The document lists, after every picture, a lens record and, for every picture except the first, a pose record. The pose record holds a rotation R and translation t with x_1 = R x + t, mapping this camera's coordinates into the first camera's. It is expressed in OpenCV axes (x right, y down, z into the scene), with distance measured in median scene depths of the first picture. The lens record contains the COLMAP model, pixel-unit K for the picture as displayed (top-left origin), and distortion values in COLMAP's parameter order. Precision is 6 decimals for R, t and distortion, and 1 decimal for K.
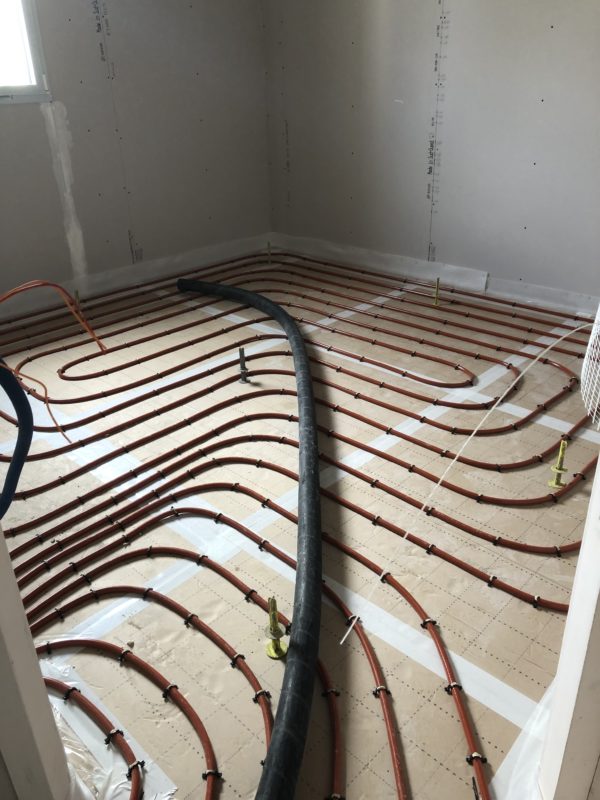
lens RADIAL K [[702.2, 0, 276.8], [0, 702.2, 412.8], [0, 0, 1]] dist [0.024364, -0.034368]
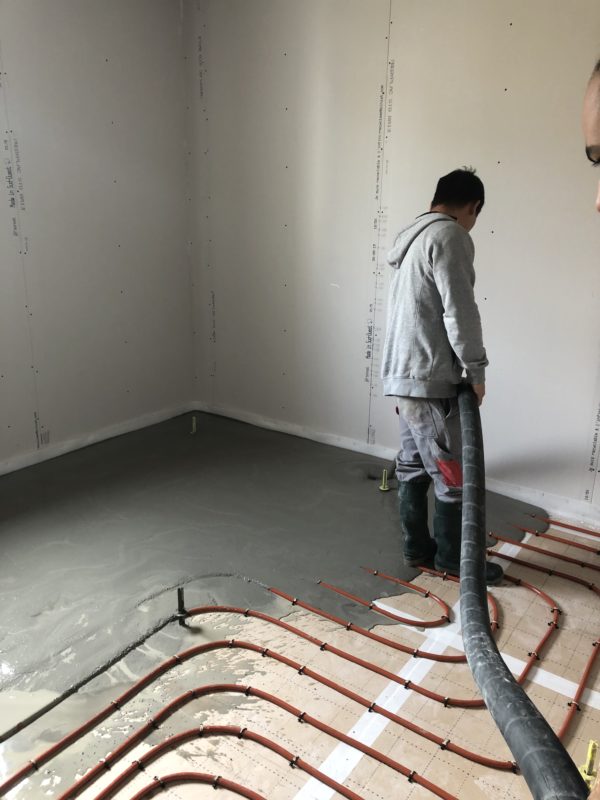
lens RADIAL K [[702.2, 0, 300.3], [0, 702.2, 396.6], [0, 0, 1]] dist [0.024364, -0.034368]
pose [[0.983708, 0.008098, 0.179590, -0.051833], [0.024936, 0.983182, -0.180917, -0.133198], [-0.178035, 0.182448, 0.966962, 0.115314]]
